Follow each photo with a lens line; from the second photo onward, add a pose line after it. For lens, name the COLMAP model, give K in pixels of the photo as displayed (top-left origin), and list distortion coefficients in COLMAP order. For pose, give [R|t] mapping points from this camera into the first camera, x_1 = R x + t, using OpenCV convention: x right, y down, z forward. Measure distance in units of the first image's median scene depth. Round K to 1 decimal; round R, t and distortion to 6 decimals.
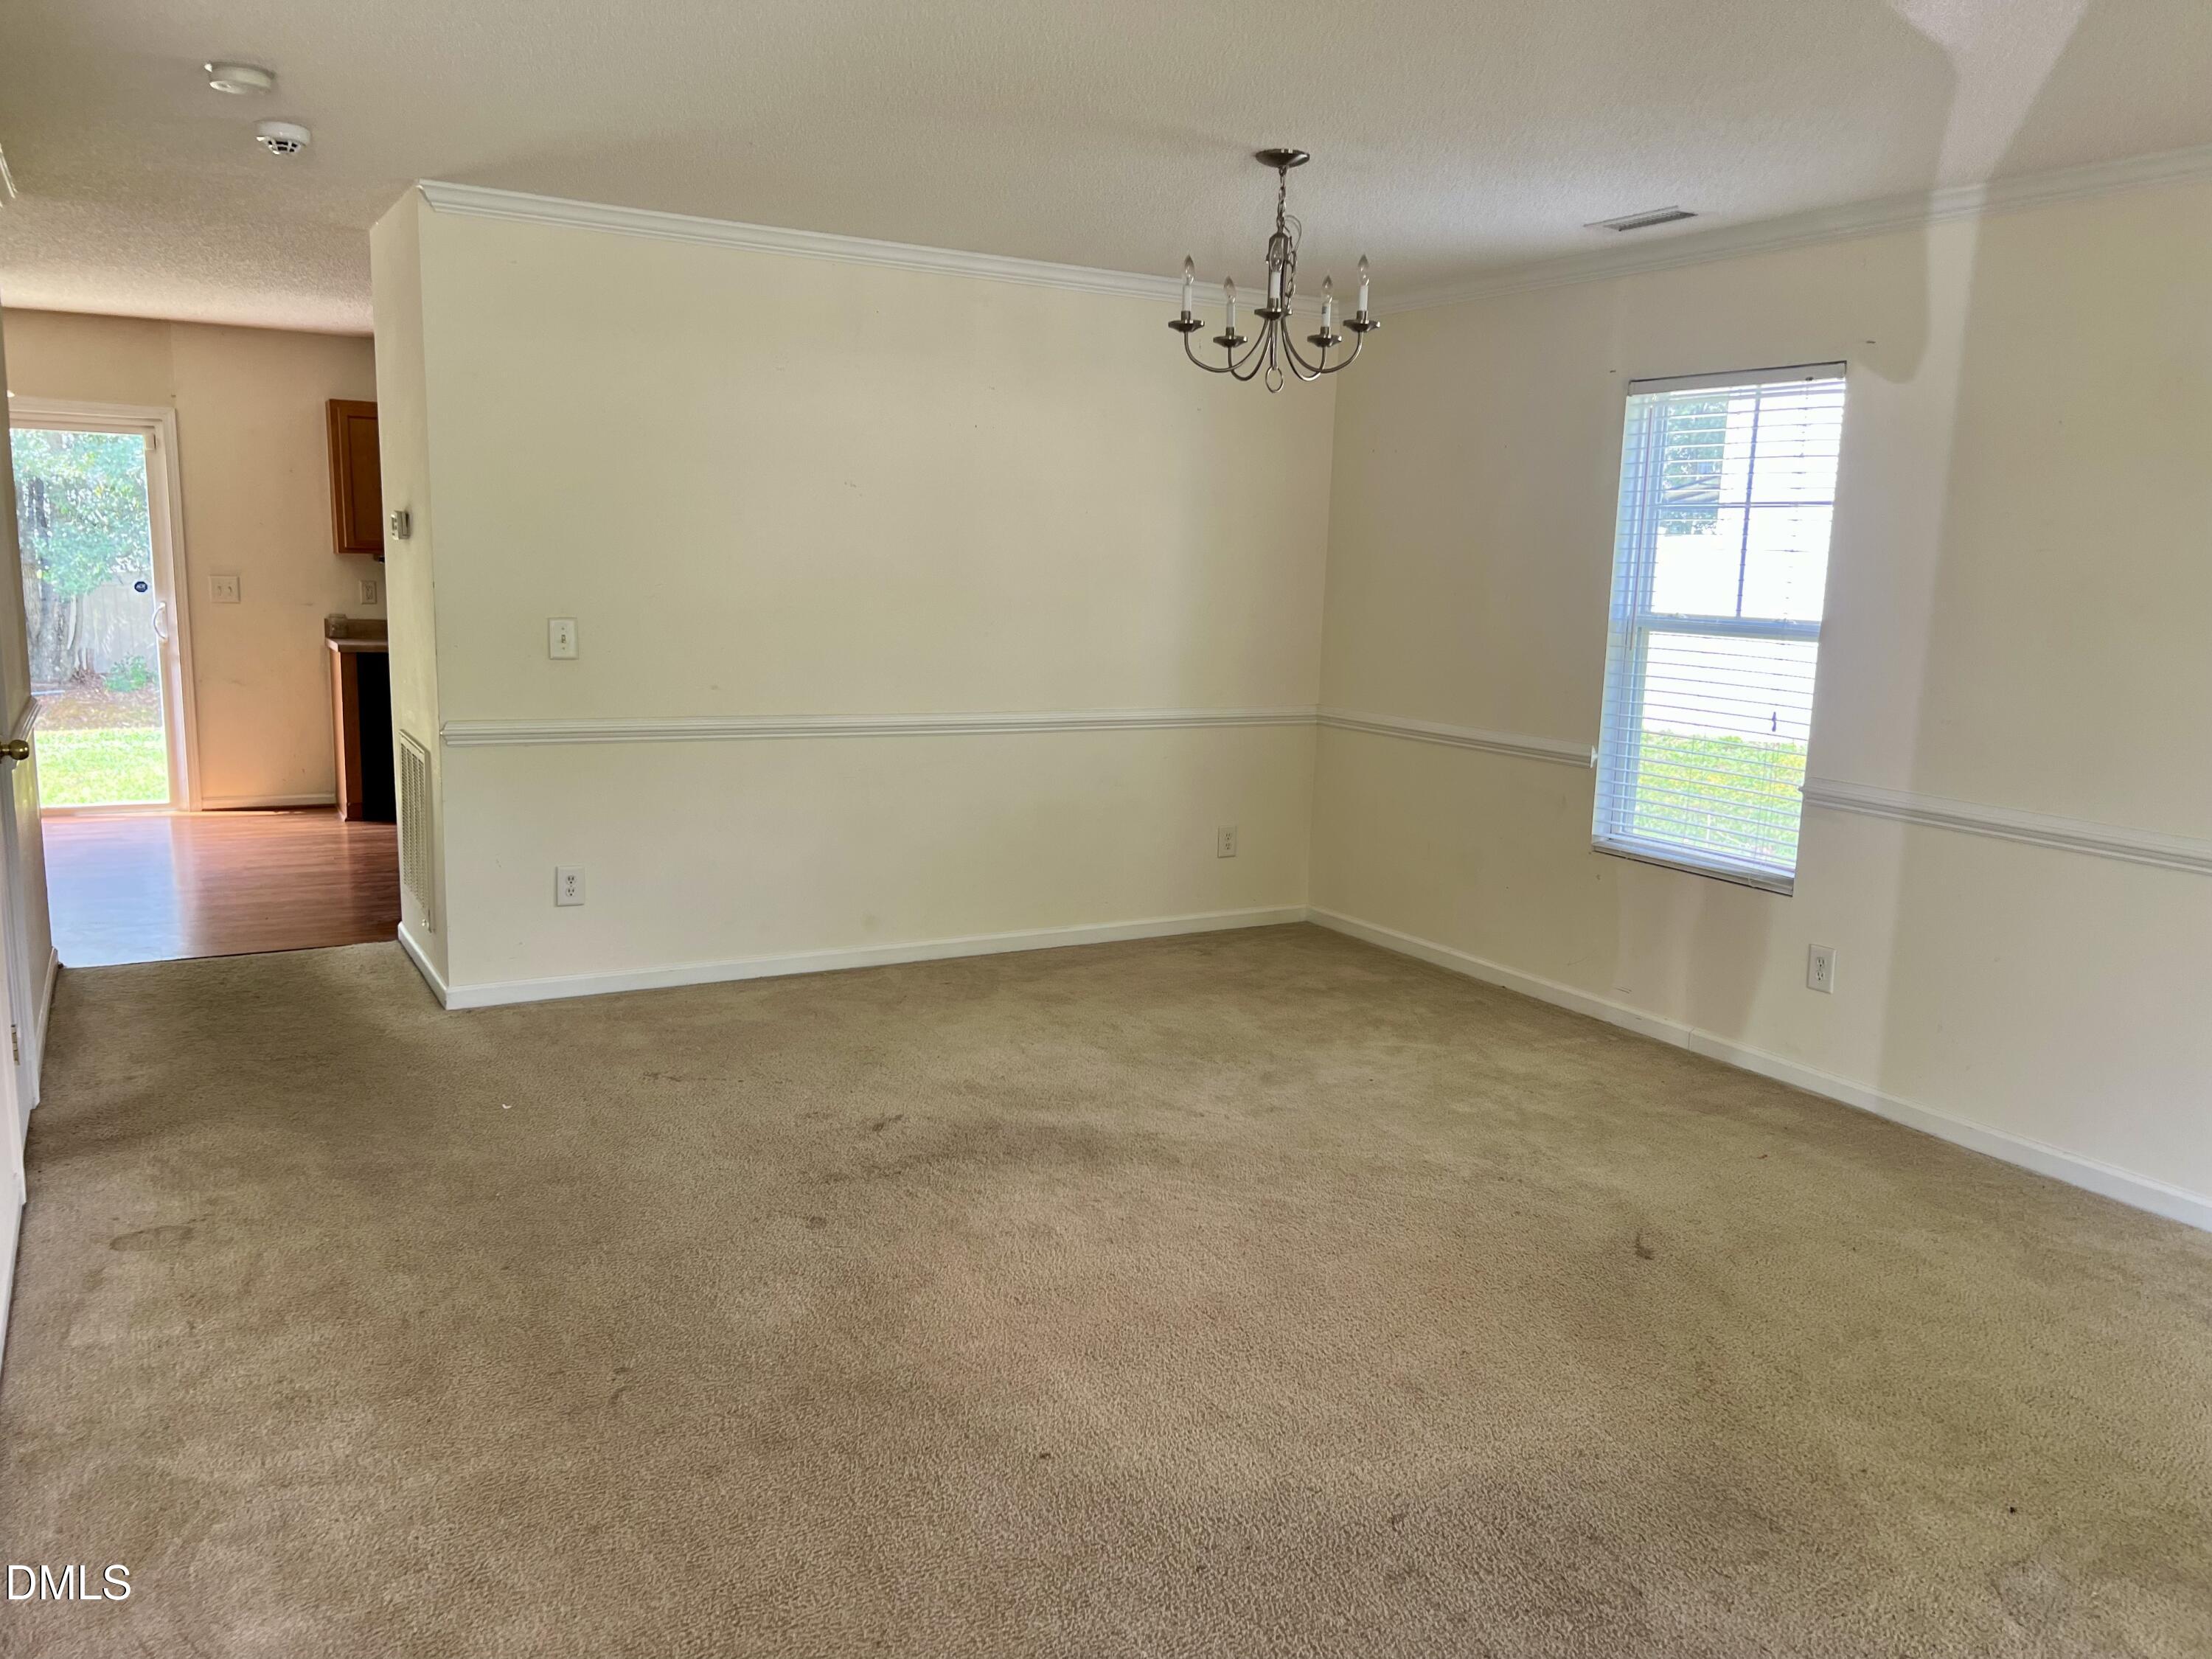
lens RADIAL K [[1673.8, 0, 1119.1], [0, 1673.8, 834.6], [0, 0, 1]] dist [0.061995, -0.054424]
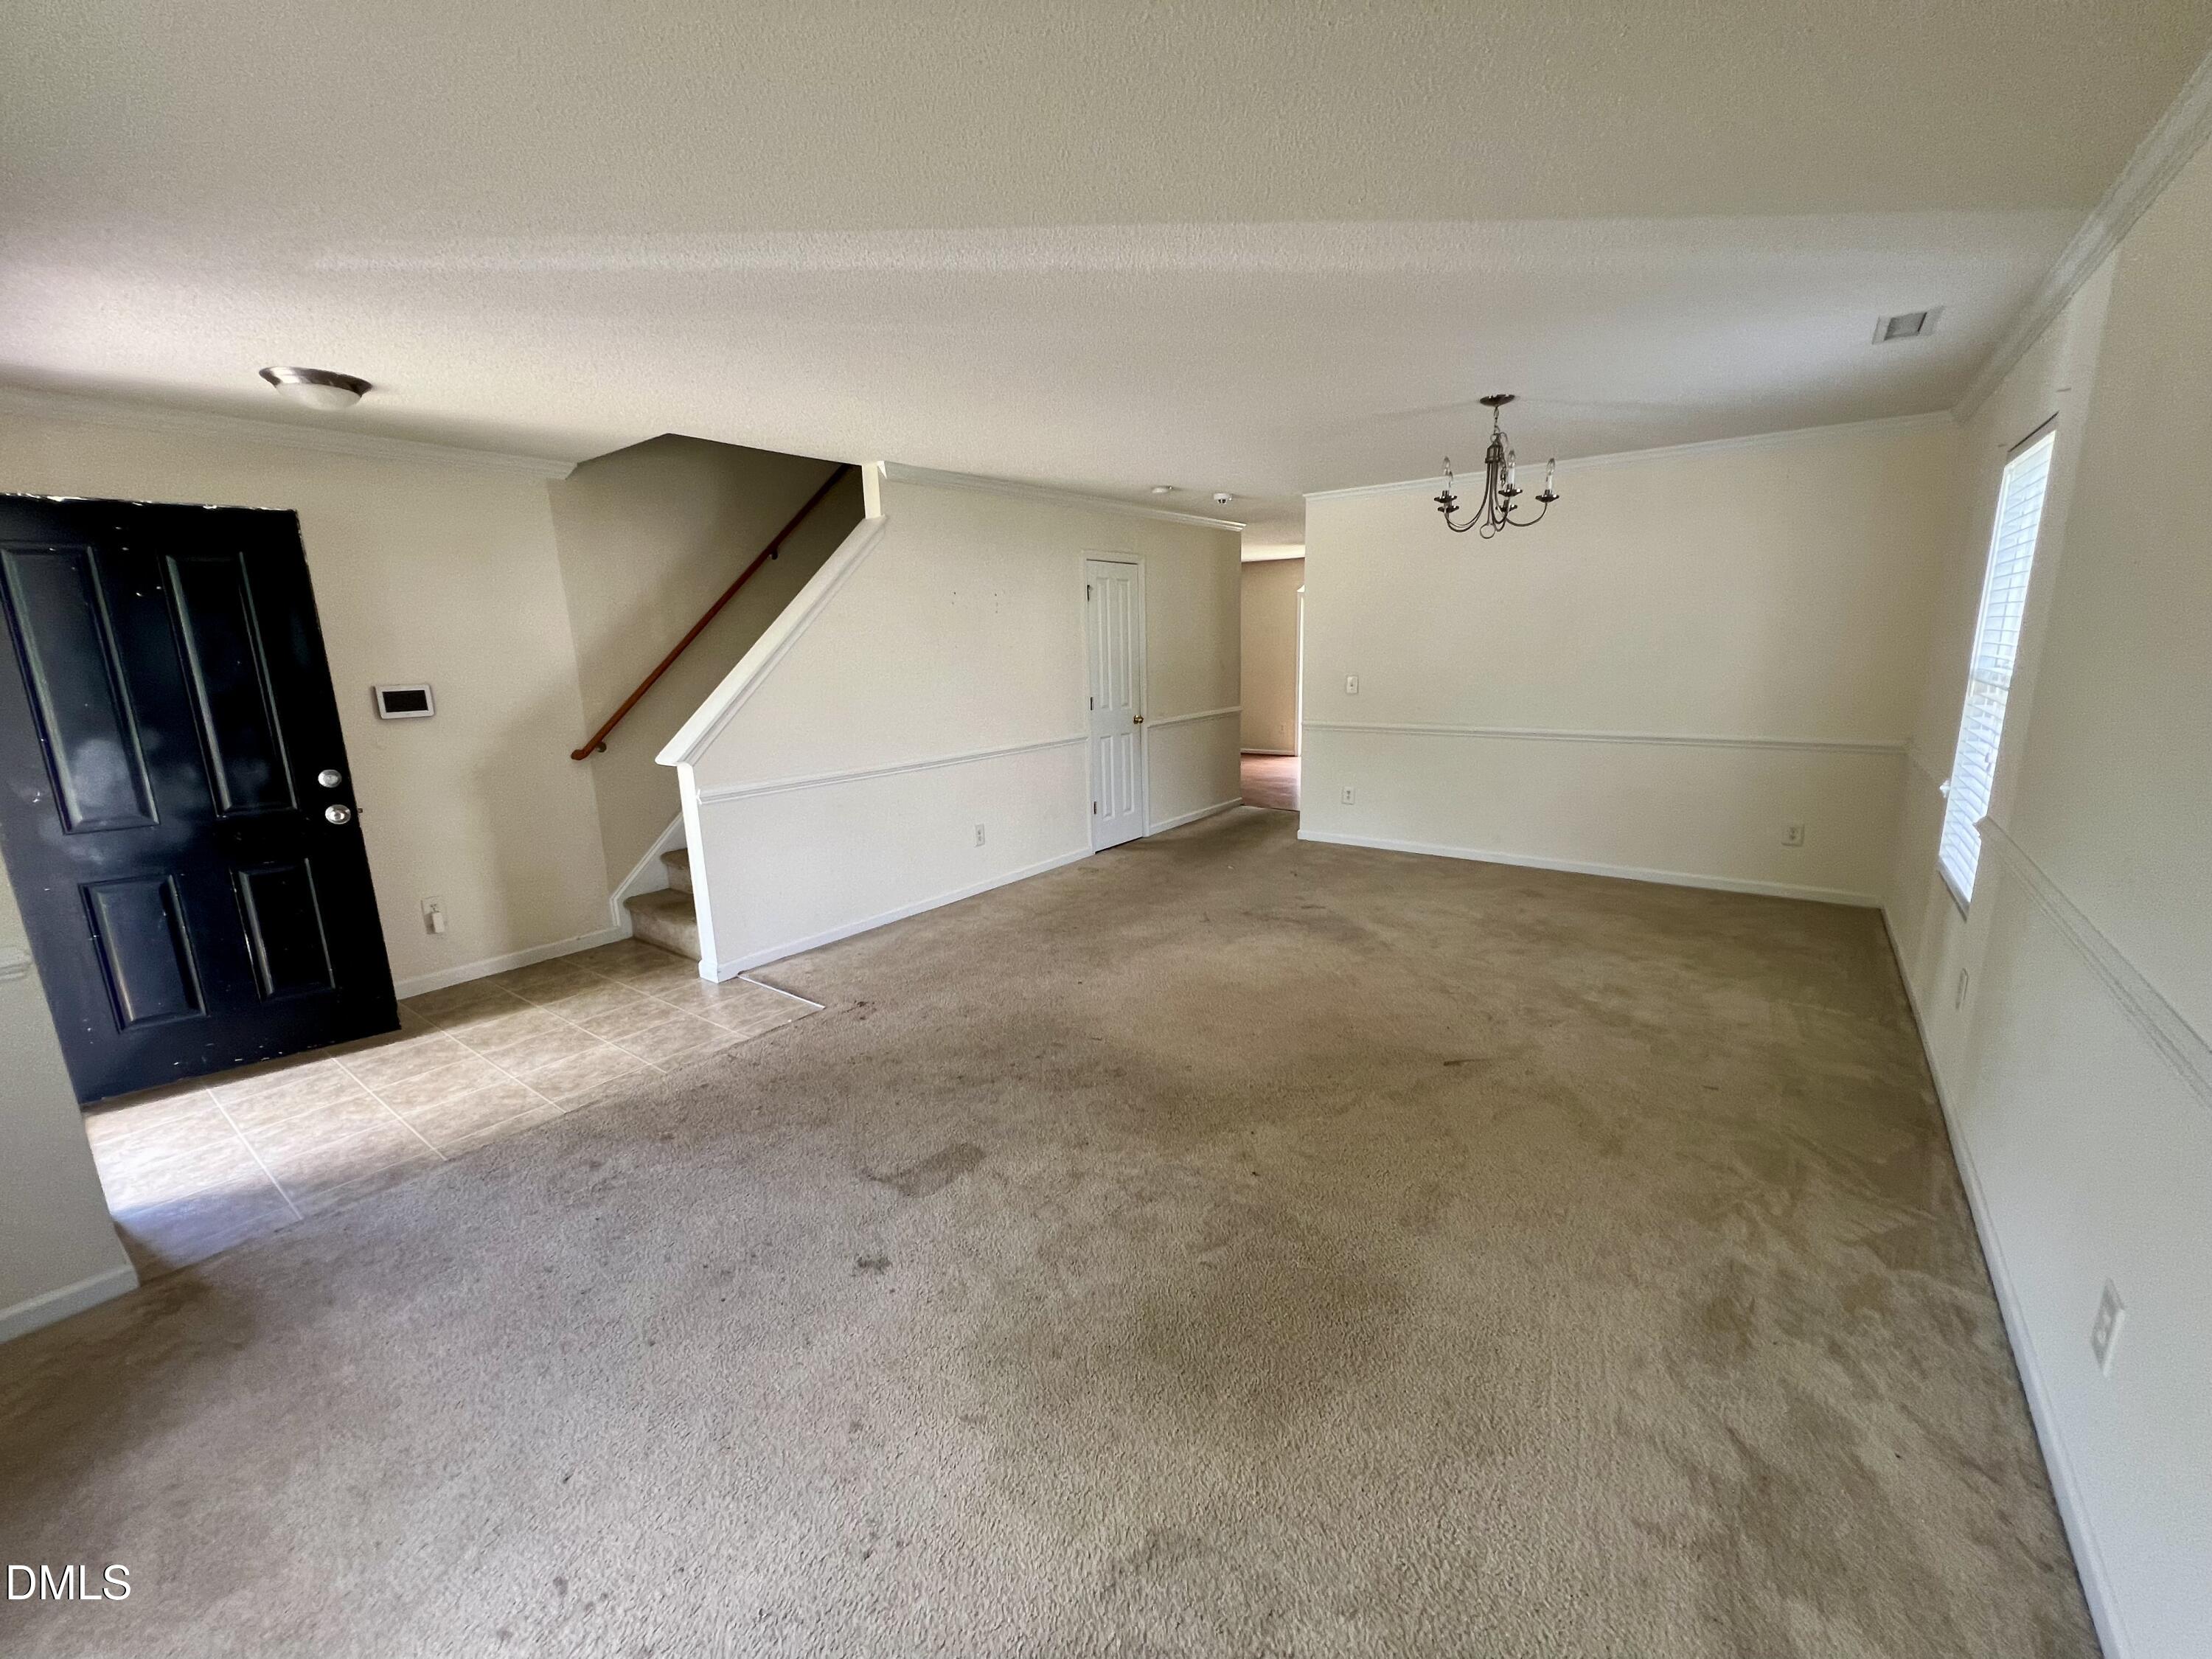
lens RADIAL K [[886.4, 0, 1106.0], [0, 886.4, 829.5], [0, 0, 1]] dist [0.010386, -0.000295]
pose [[0.383103, 0.150217, -0.911409, 0.736773], [-0.115058, 0.986764, 0.114273, -0.026214], [0.916512, 0.061086, 0.395316, 0.274398]]
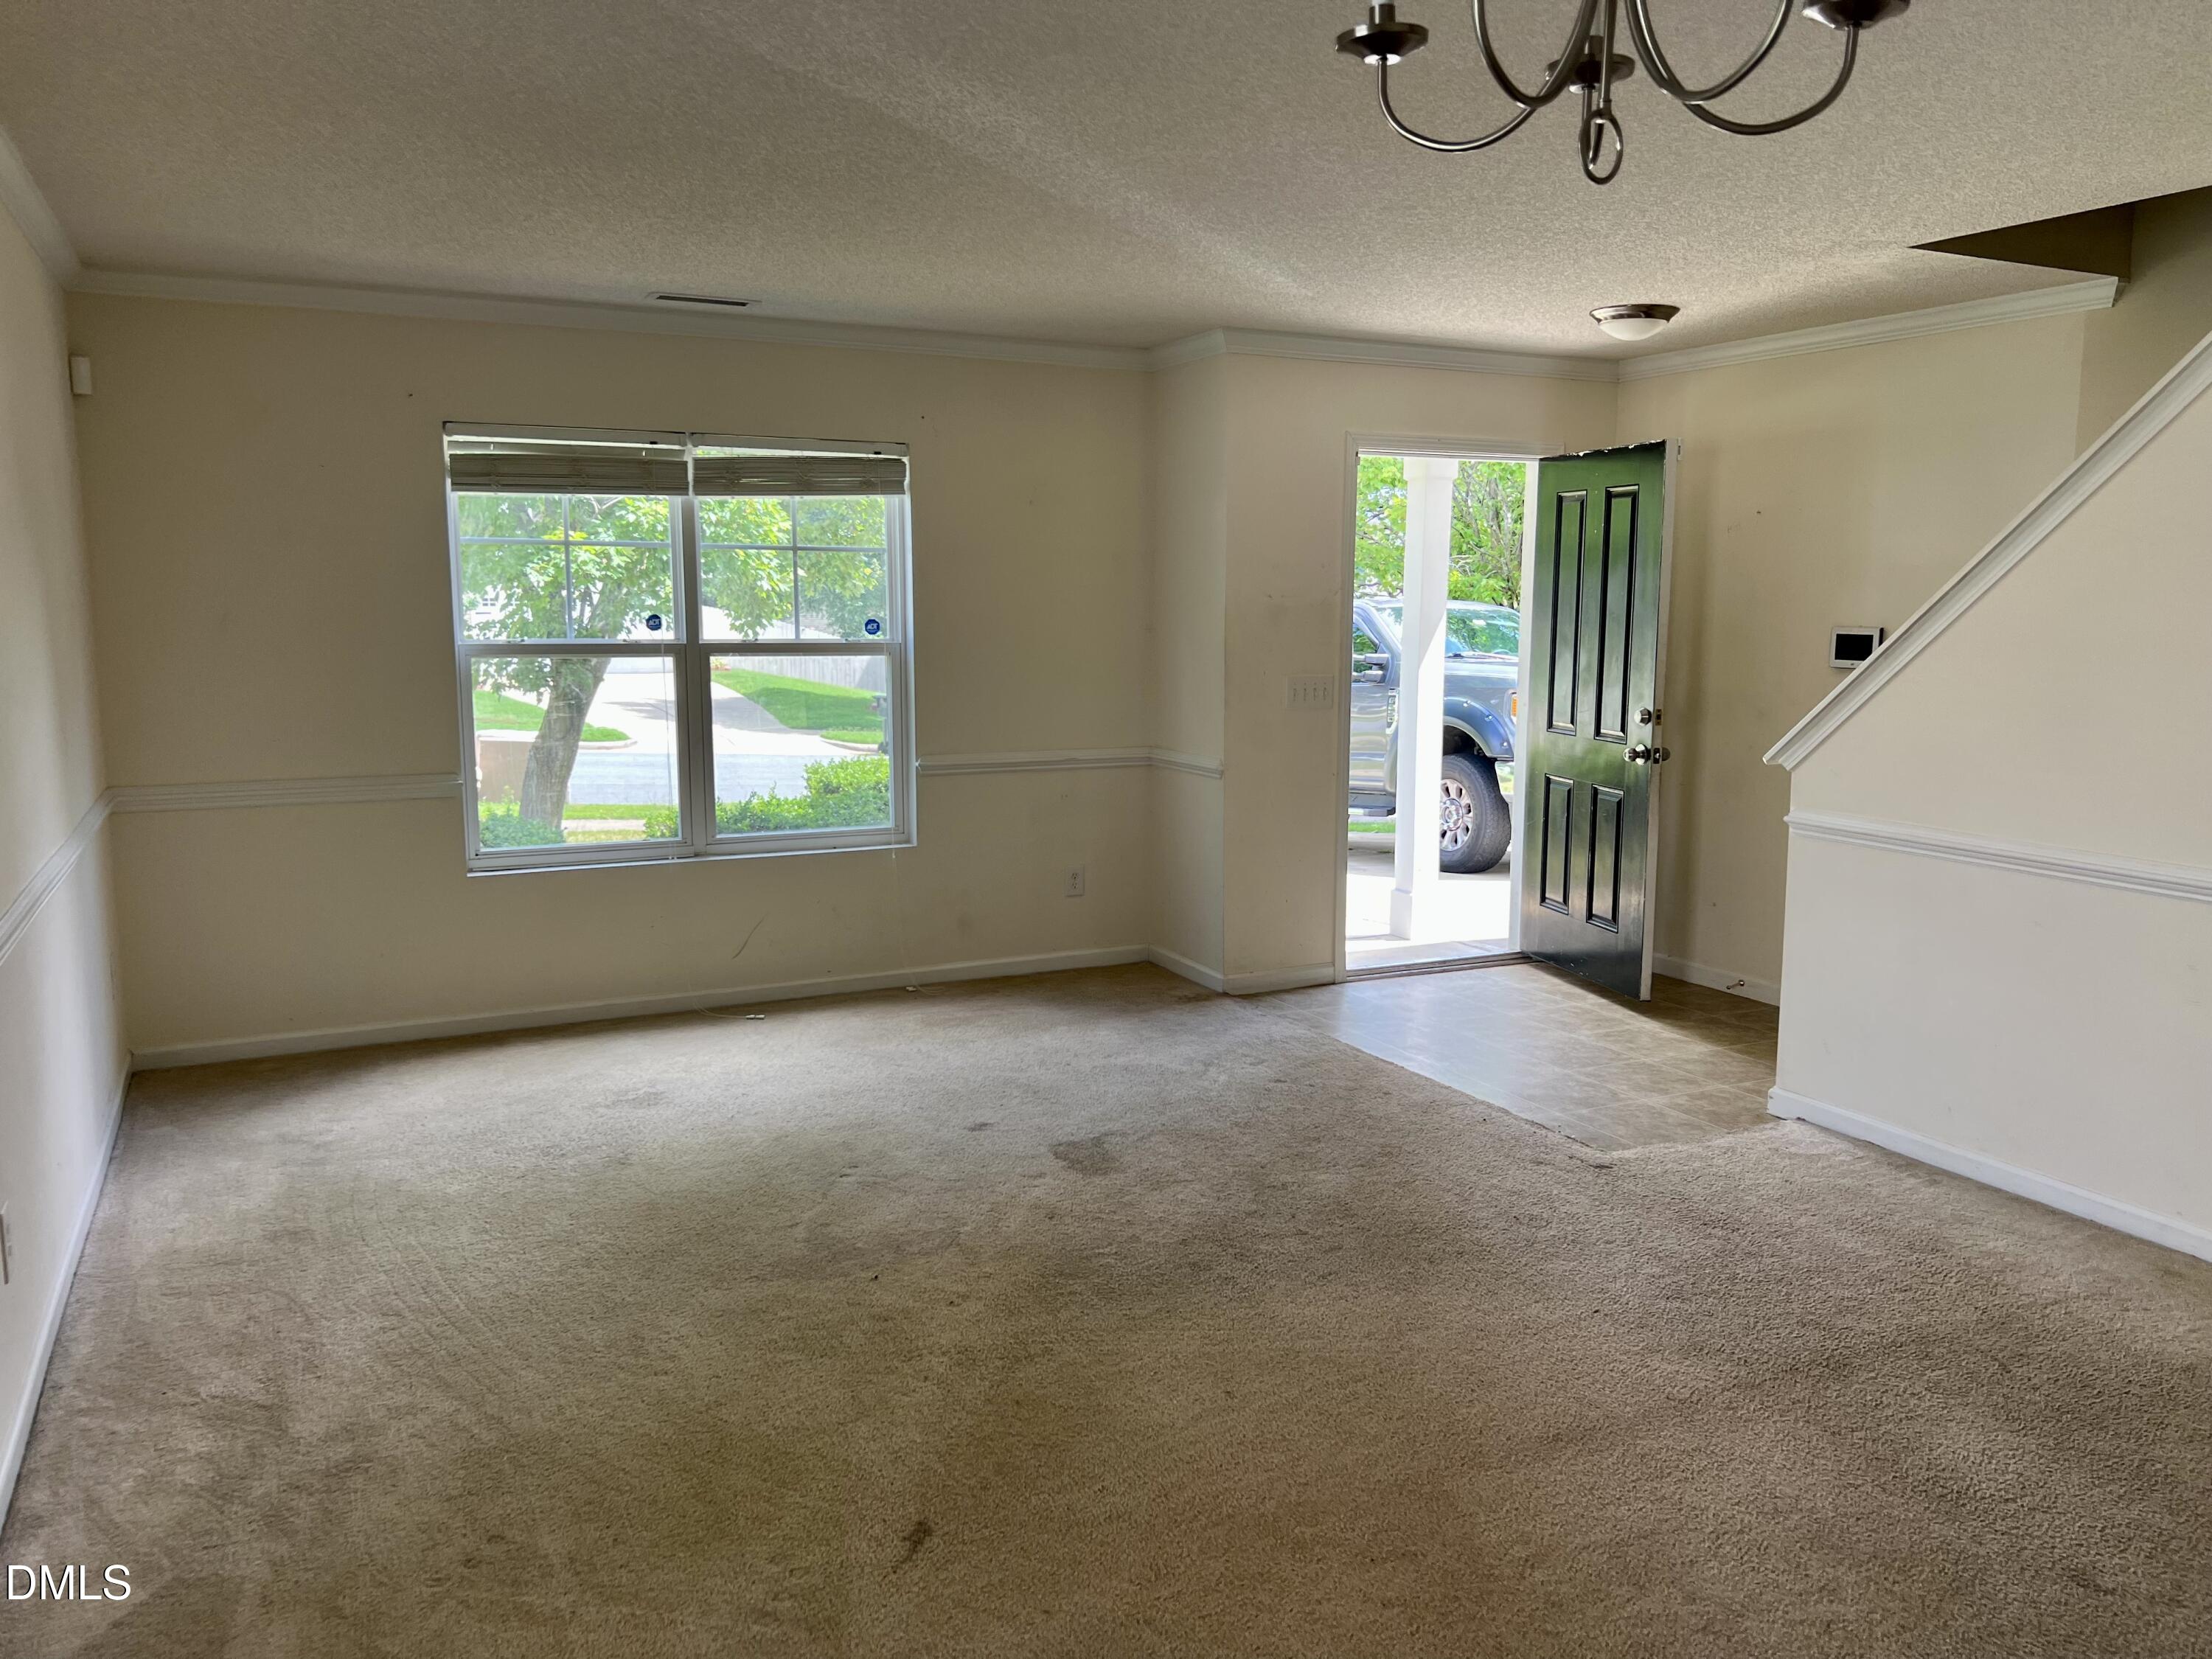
lens RADIAL K [[1673.8, 0, 1119.1], [0, 1673.8, 834.6], [0, 0, 1]] dist [0.061995, -0.054424]
pose [[-0.998290, -0.038760, 0.043760, 0.172956], [-0.023011, 0.948697, 0.315348, -0.232203], [-0.053738, 0.313802, -0.947967, 1.281093]]
